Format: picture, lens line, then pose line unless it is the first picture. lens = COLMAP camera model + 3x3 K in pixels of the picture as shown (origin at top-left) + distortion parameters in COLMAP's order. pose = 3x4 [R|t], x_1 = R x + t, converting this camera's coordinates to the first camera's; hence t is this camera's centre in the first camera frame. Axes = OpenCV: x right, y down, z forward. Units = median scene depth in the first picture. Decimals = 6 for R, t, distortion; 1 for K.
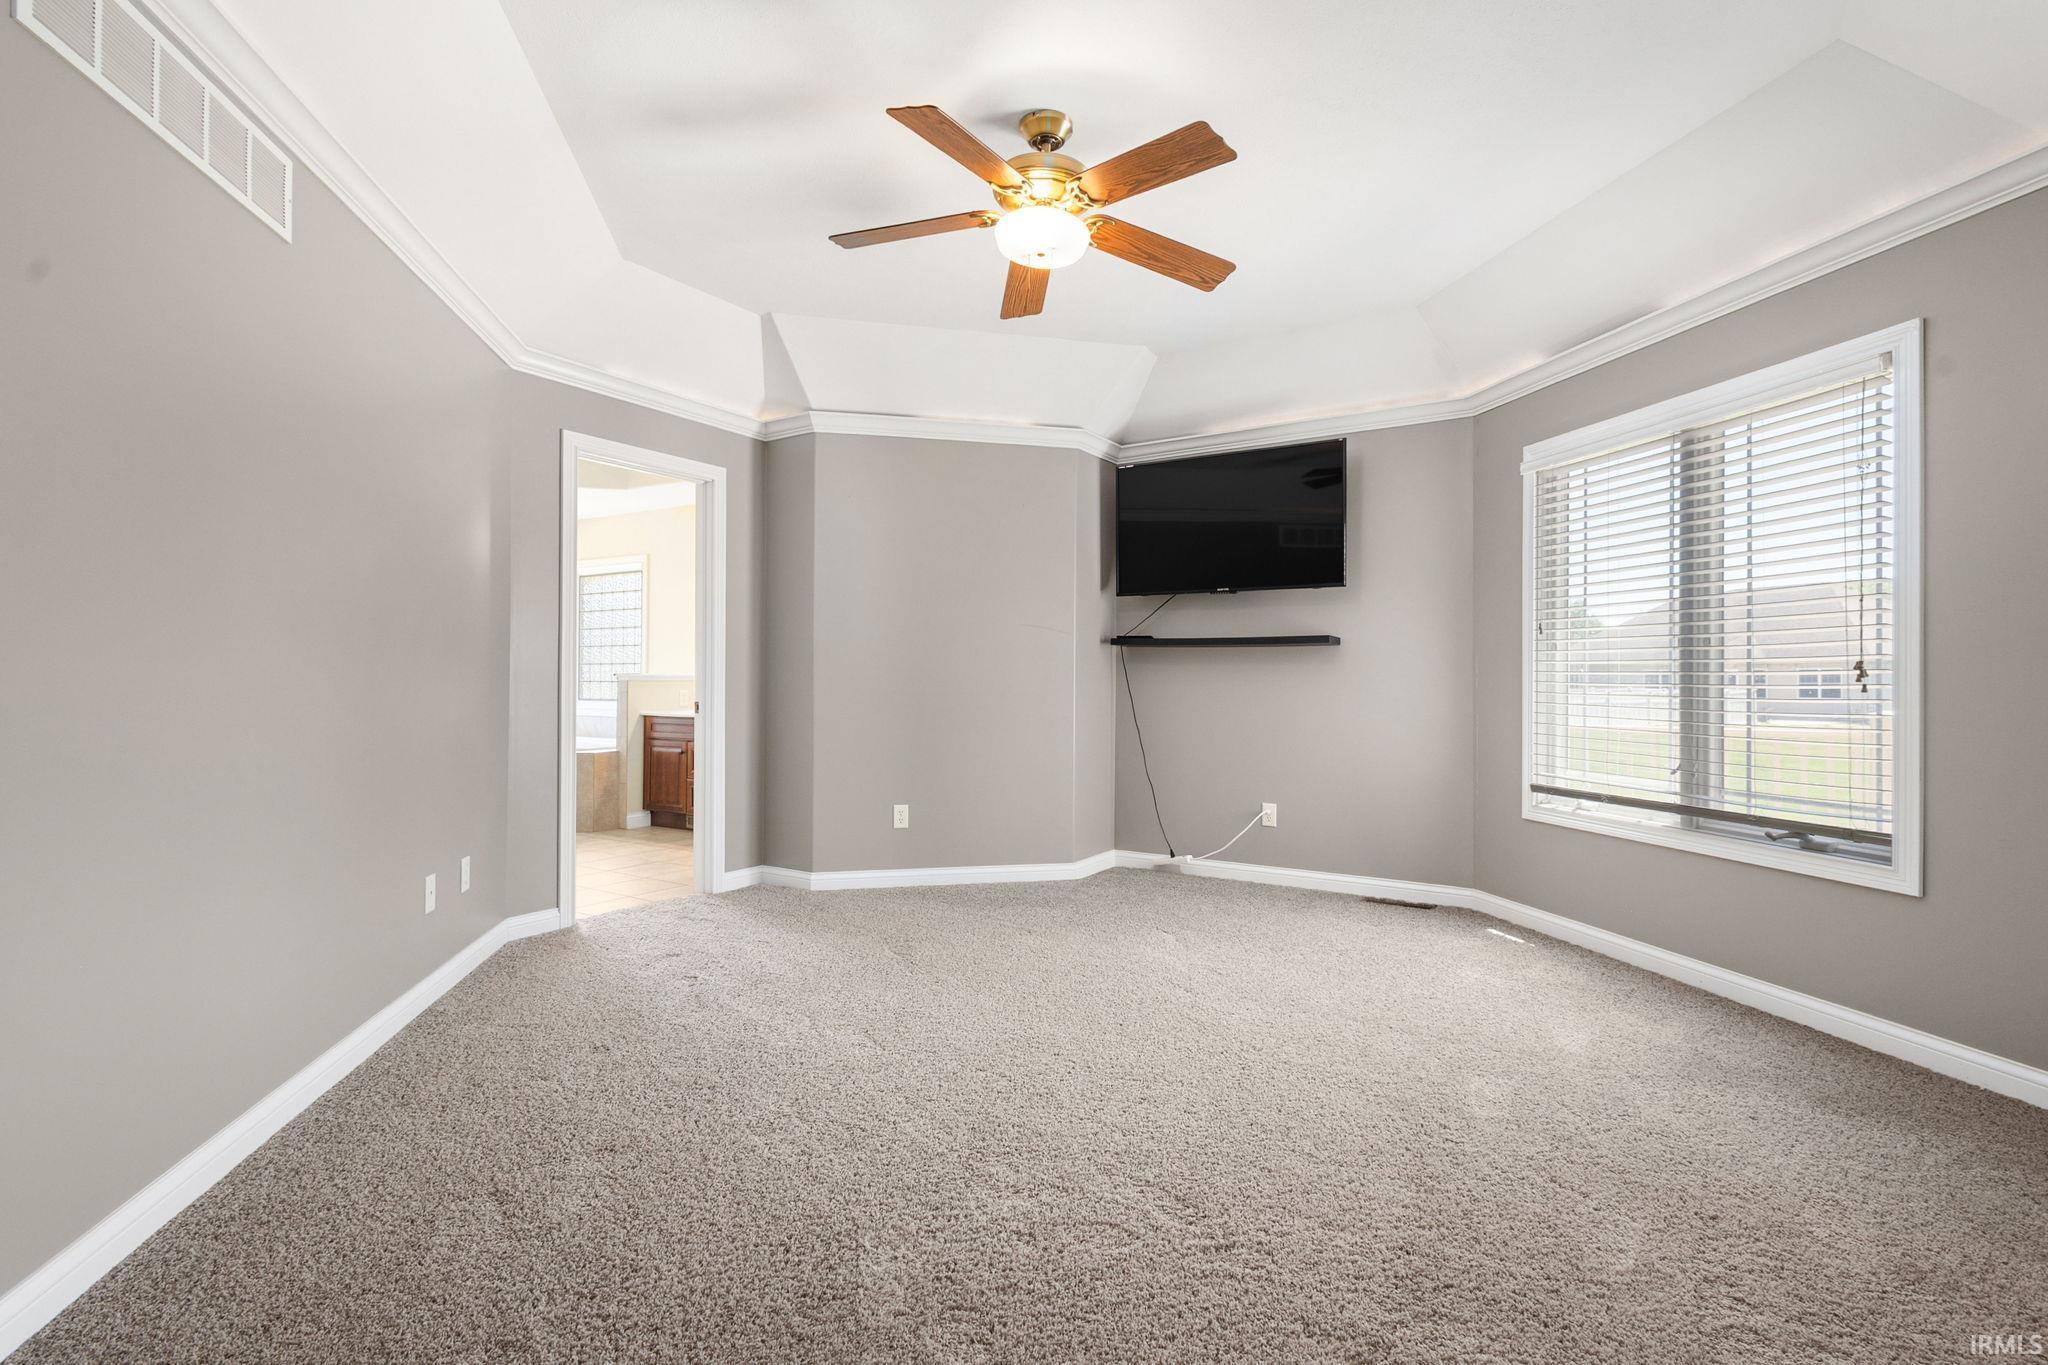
lens RADIAL K [[943.9, 0, 1024.0], [0, 943.9, 682.5], [0, 0, 1]] dist [0.017110, -0.006162]
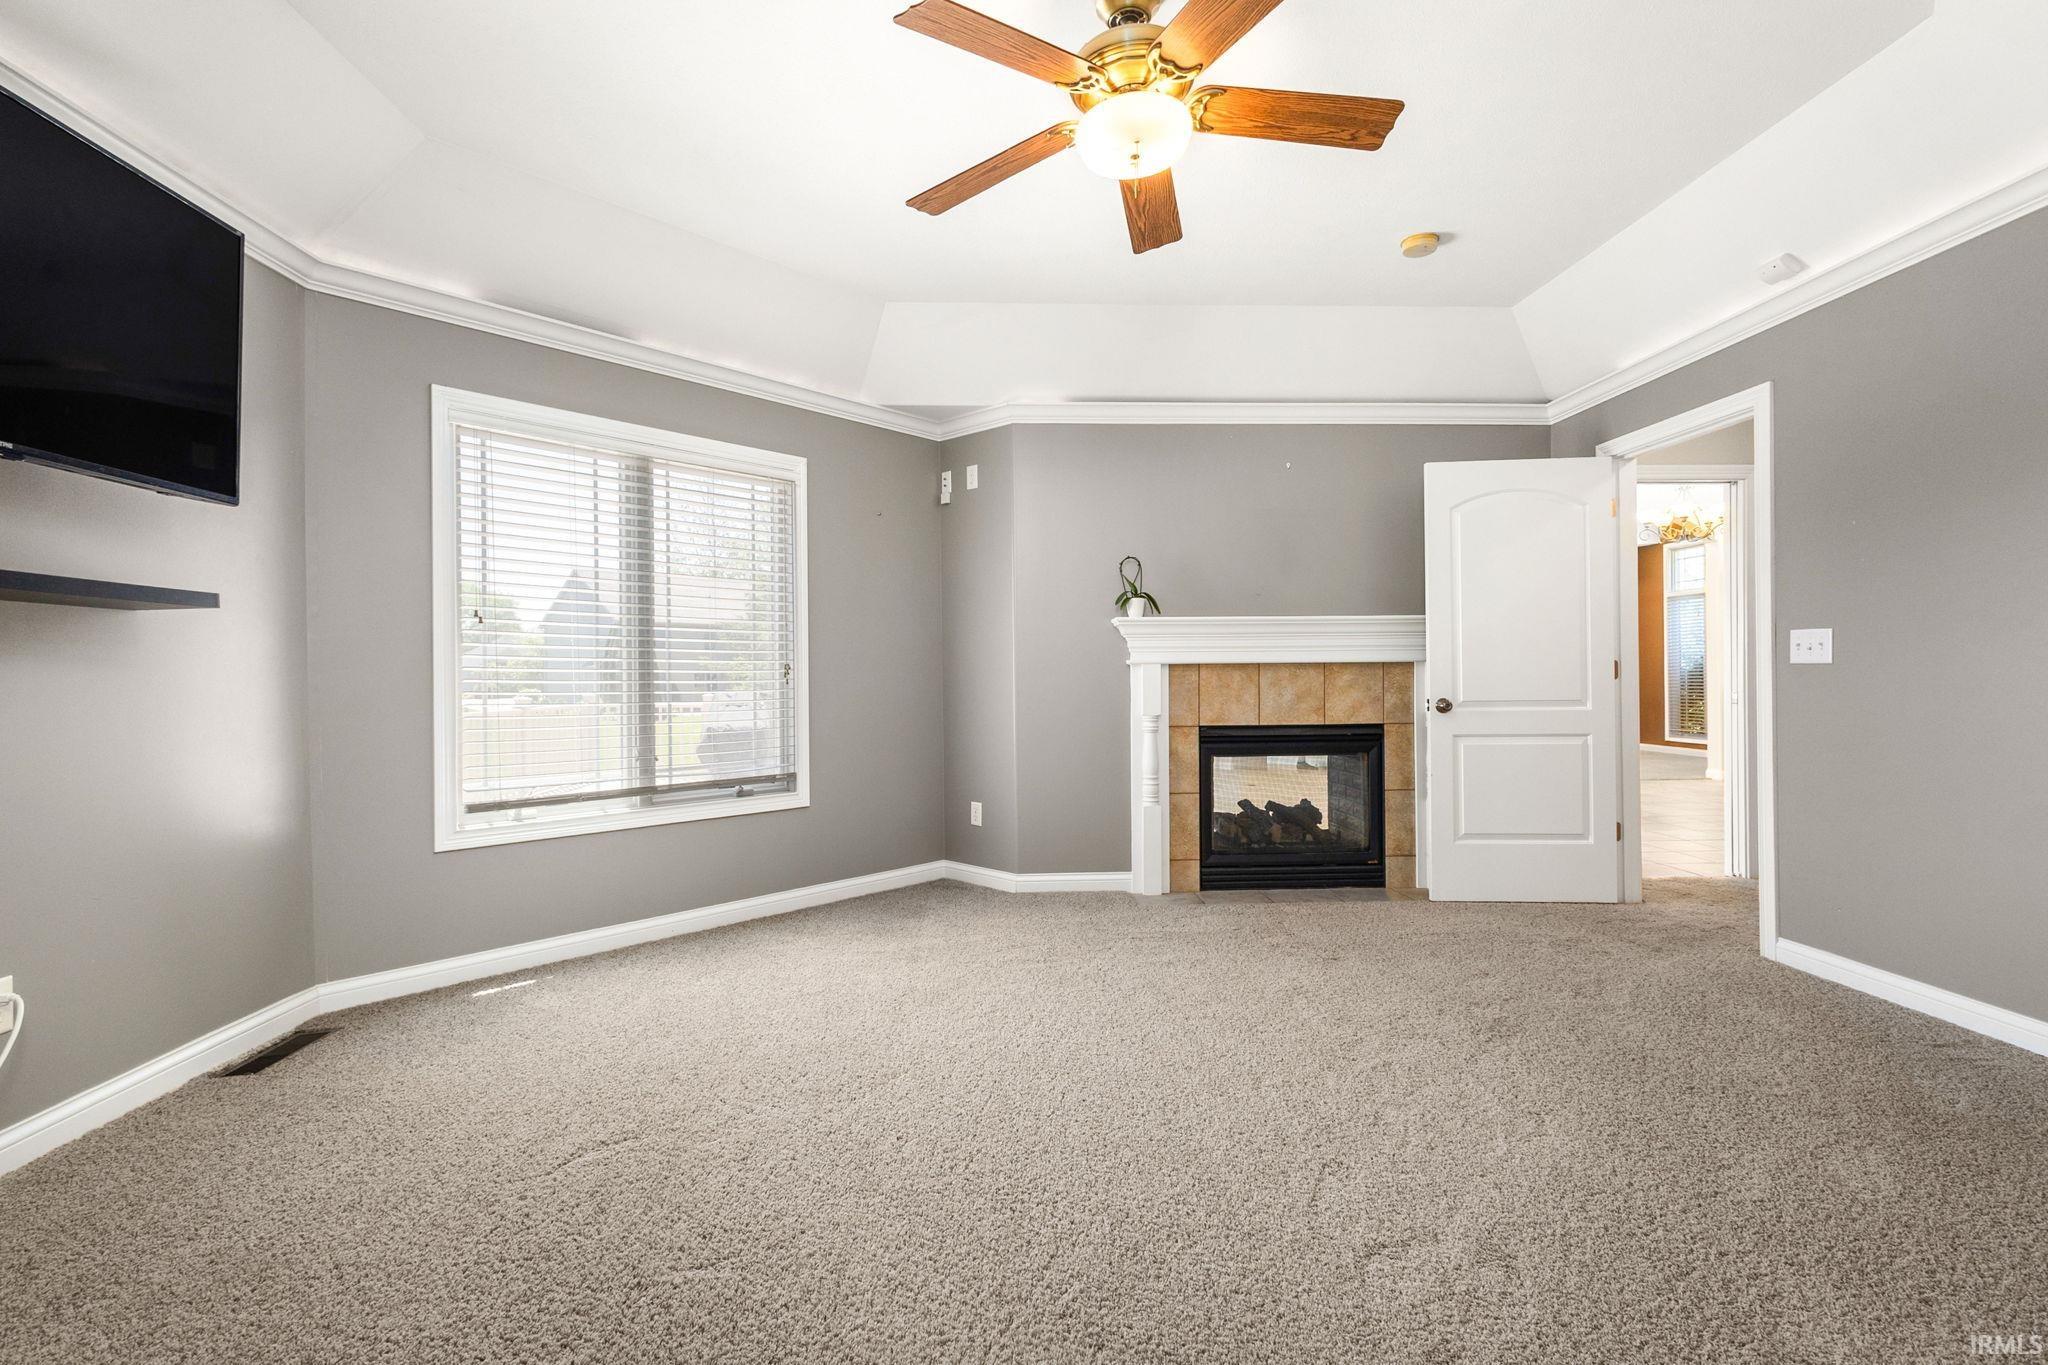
lens RADIAL K [[943.9, 0, 1024.0], [0, 943.9, 682.5], [0, 0, 1]] dist [0.017110, -0.006162]
pose [[-0.577207, 0.008573, 0.816553, -0.483545], [0.013255, 0.999912, -0.001129, 0.011691], [-0.816490, 0.010172, -0.577269, 1.257476]]
